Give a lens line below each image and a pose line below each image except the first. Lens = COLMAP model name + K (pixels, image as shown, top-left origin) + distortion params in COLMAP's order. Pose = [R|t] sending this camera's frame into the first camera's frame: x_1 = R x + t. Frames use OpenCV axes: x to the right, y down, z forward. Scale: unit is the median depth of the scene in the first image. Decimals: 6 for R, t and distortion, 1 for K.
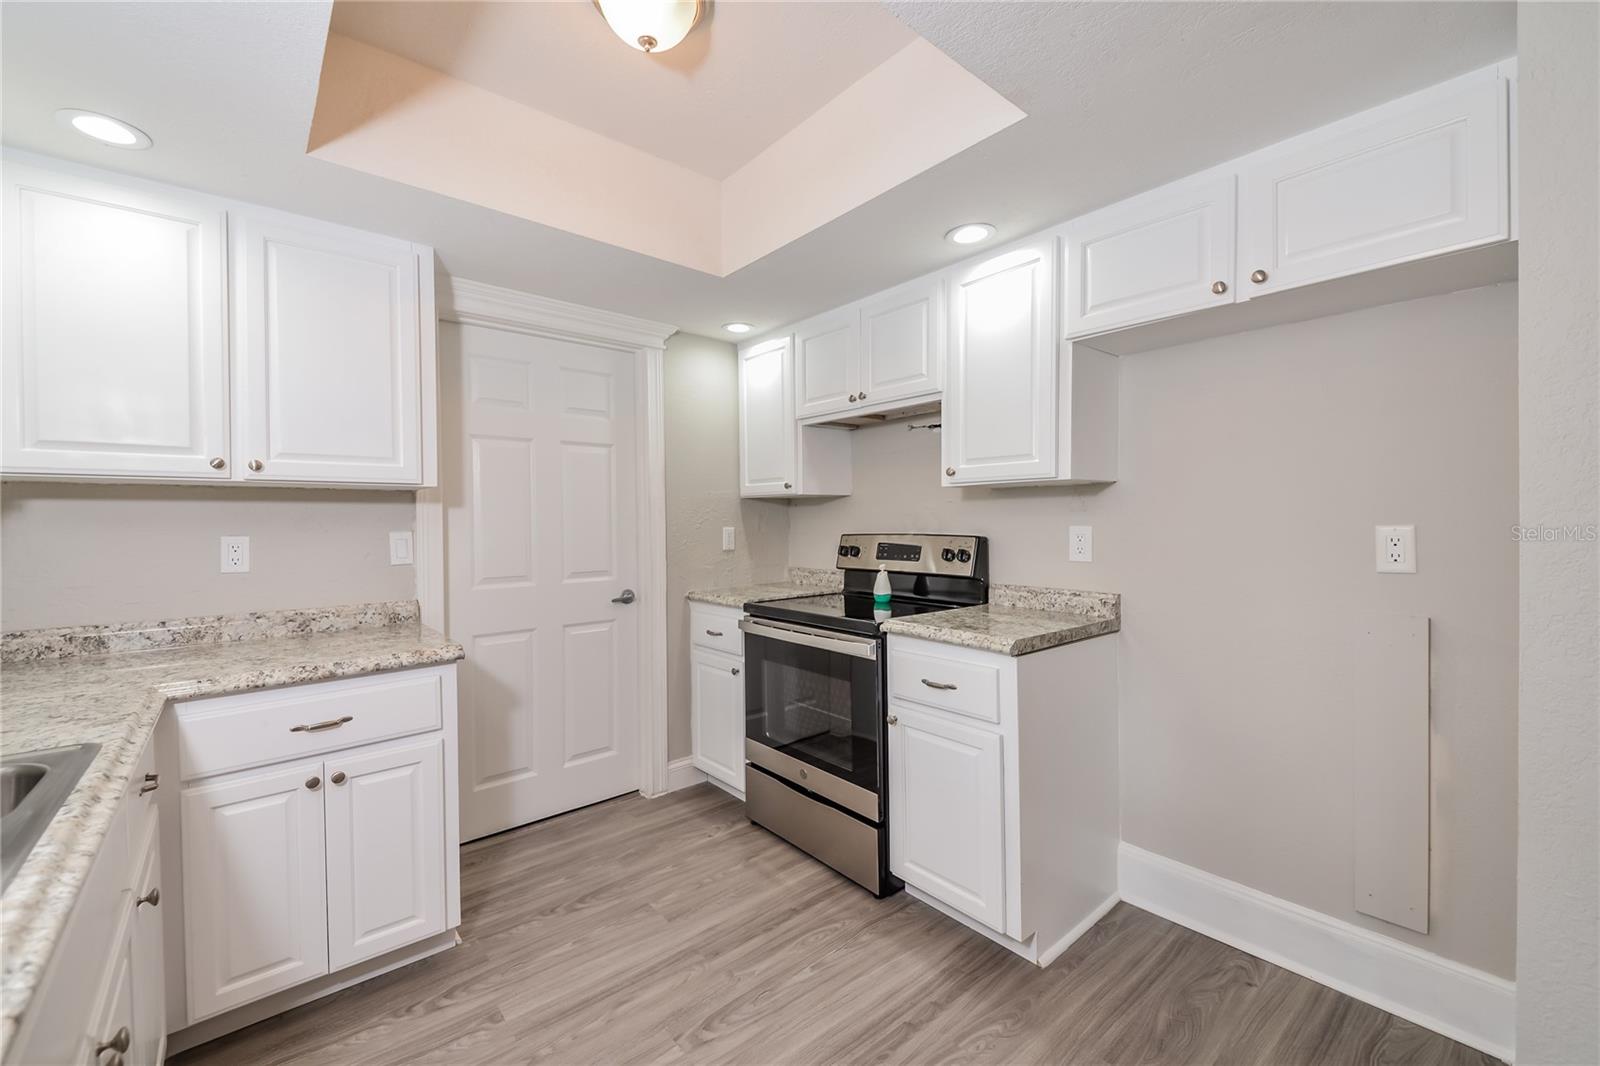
lens RADIAL K [[657.6, 0, 800.2], [0, 657.6, 526.0], [0, 0, 1]] dist [0.049257, -0.024350]
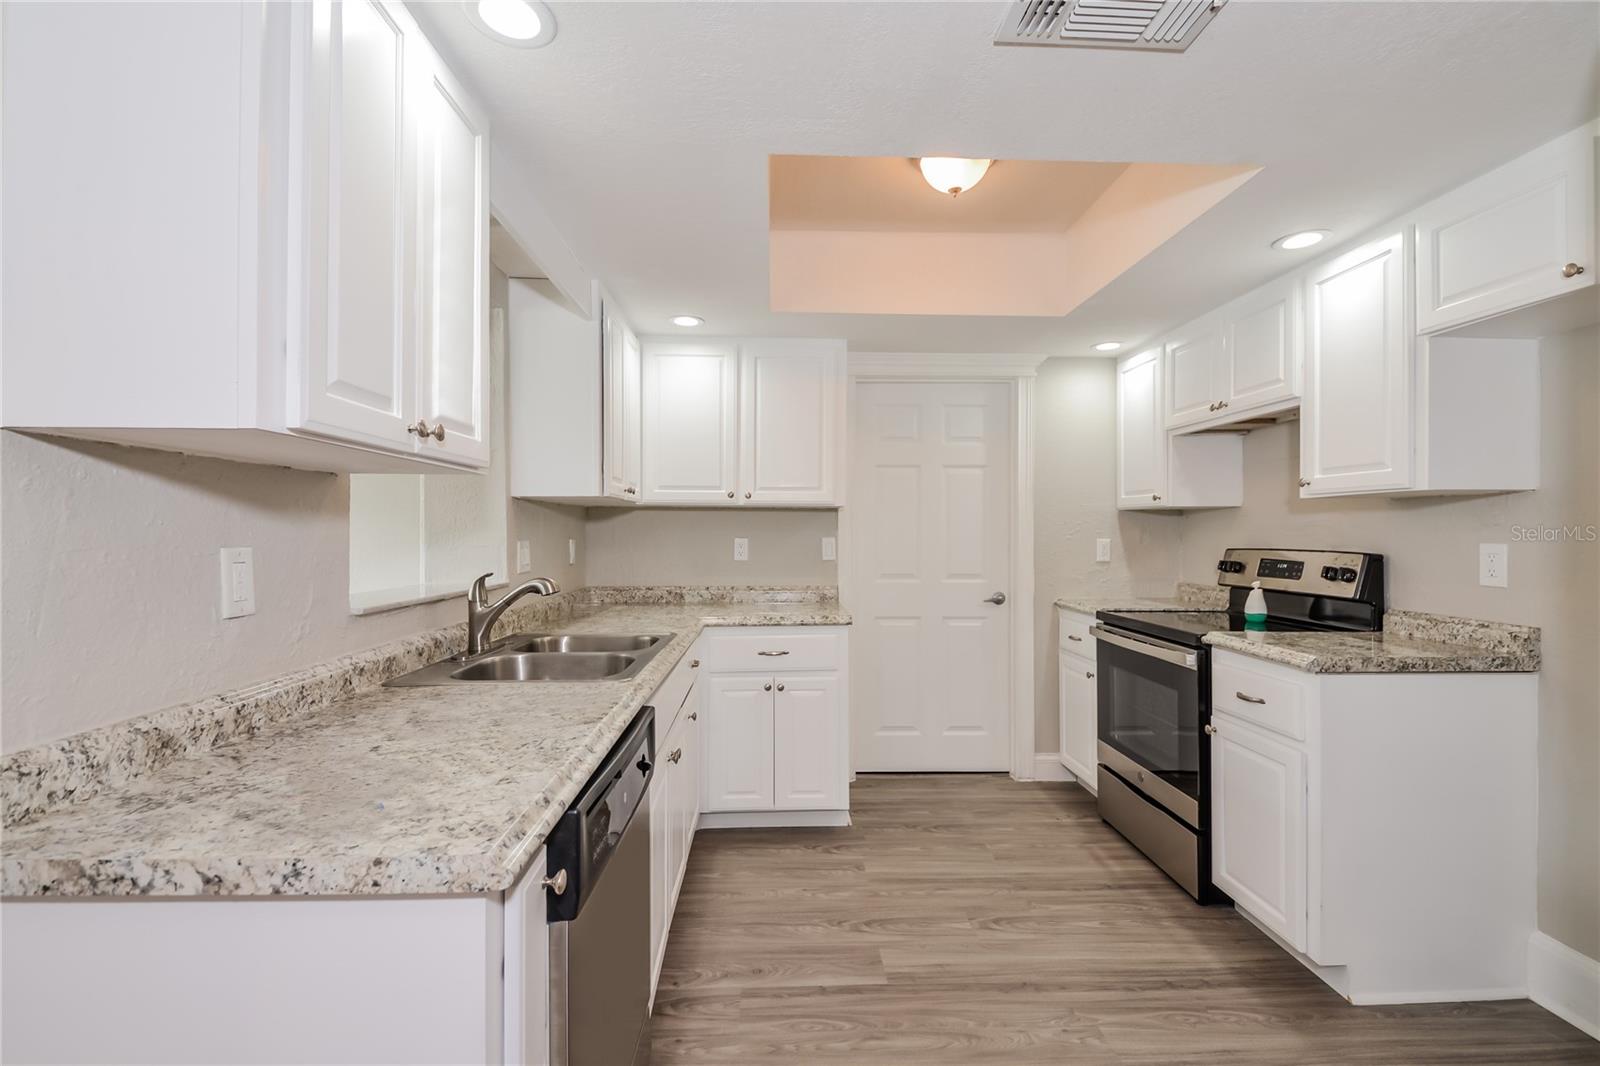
lens RADIAL K [[732.2, 0, 798.4], [0, 732.2, 528.6], [0, 0, 1]] dist [0.055235, -0.000483]
pose [[0.790560, 0.008971, -0.612318, 0.307267], [-0.017007, 0.999829, -0.007309, 0.002969], [0.612148, 0.016192, 0.790577, -0.272631]]
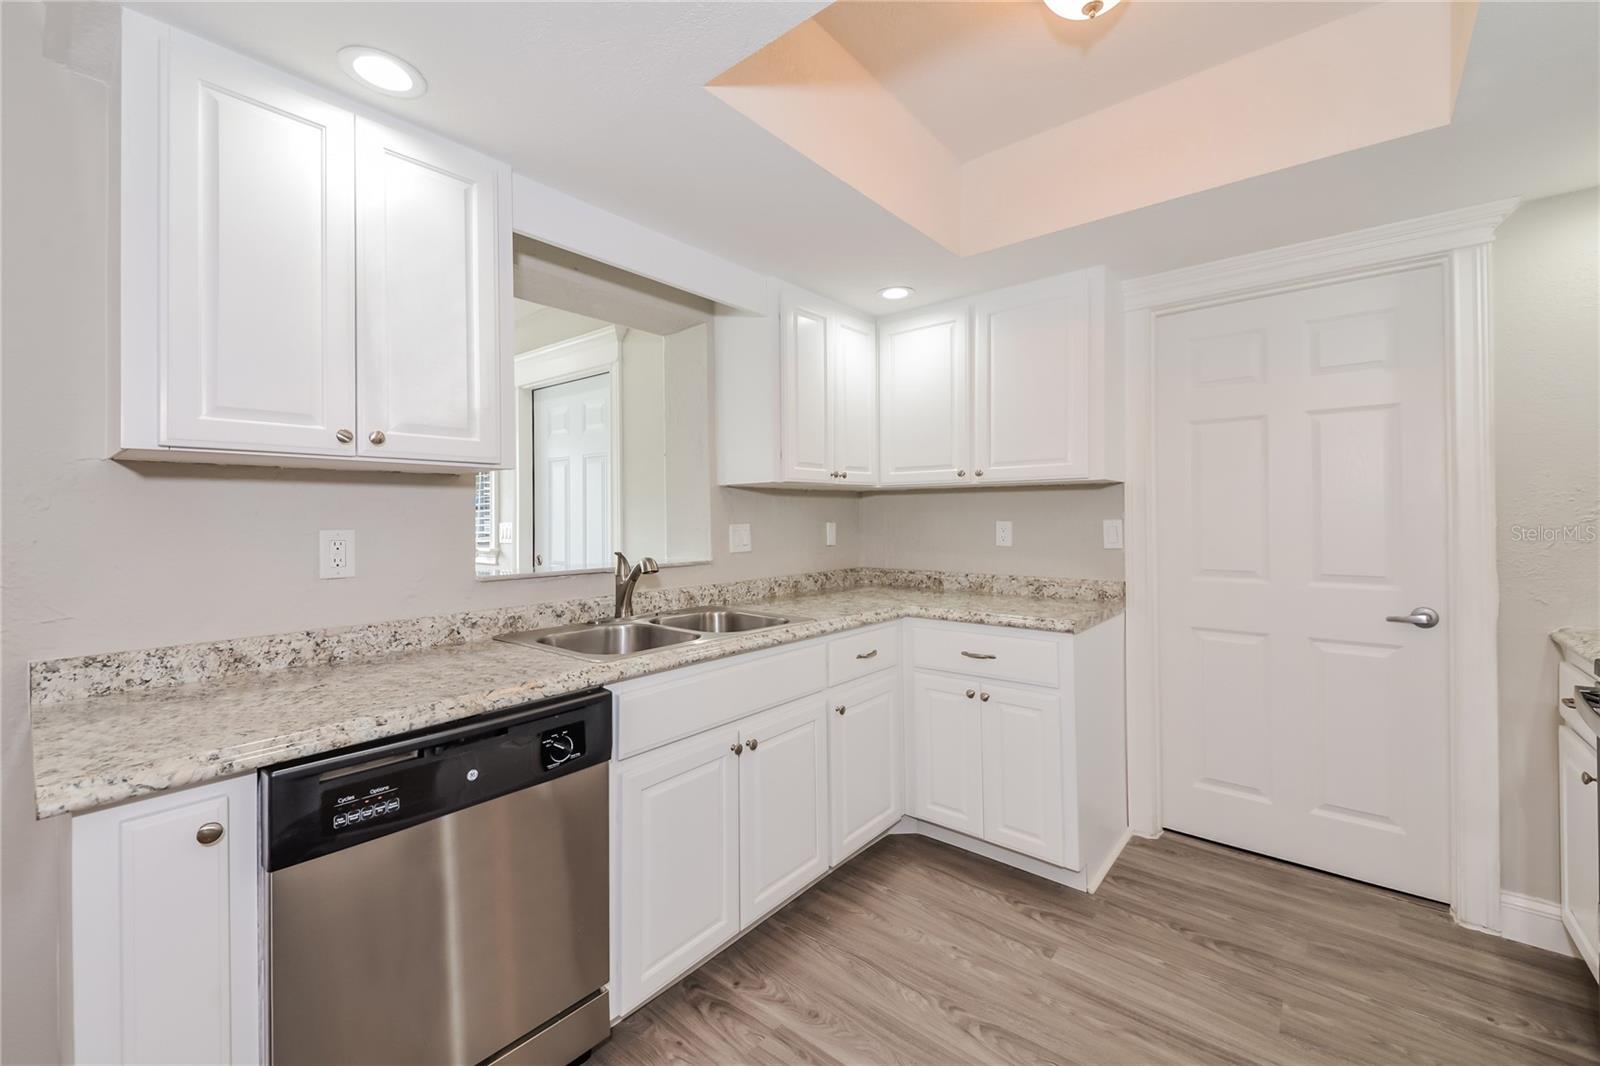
lens RADIAL K [[659.1, 0, 791.1], [0, 659.1, 511.0], [0, 0, 1]] dist [0.050556, -0.017875]
pose [[0.173464, 0.000132, -0.984840, 0.421718], [-0.005748, 0.999983, -0.000879, -0.001583], [0.984823, 0.005813, 0.173462, 0.273114]]
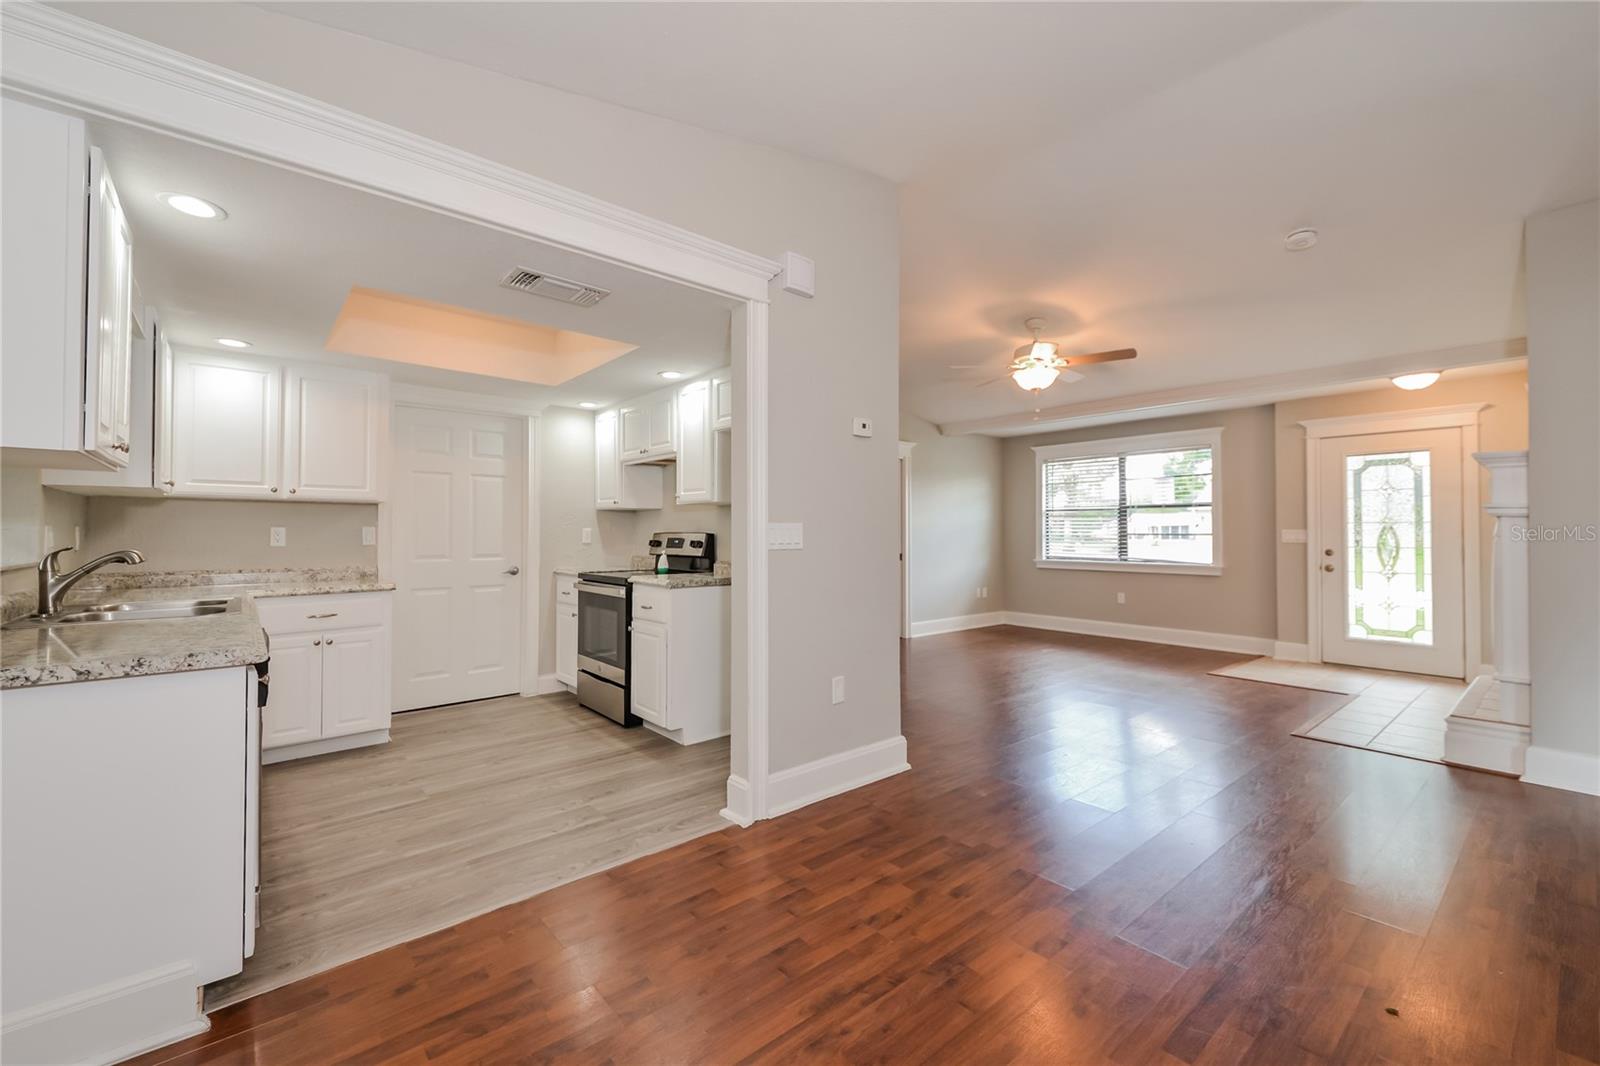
lens RADIAL K [[657.6, 0, 800.2], [0, 657.6, 526.0], [0, 0, 1]] dist [0.049257, -0.024350]
pose [[0.999944, 0.010541, 0.000875, 0.552906], [-0.010521, 0.999727, -0.020839, 0.032445], [-0.001095, 0.020829, 0.999782, -0.785578]]
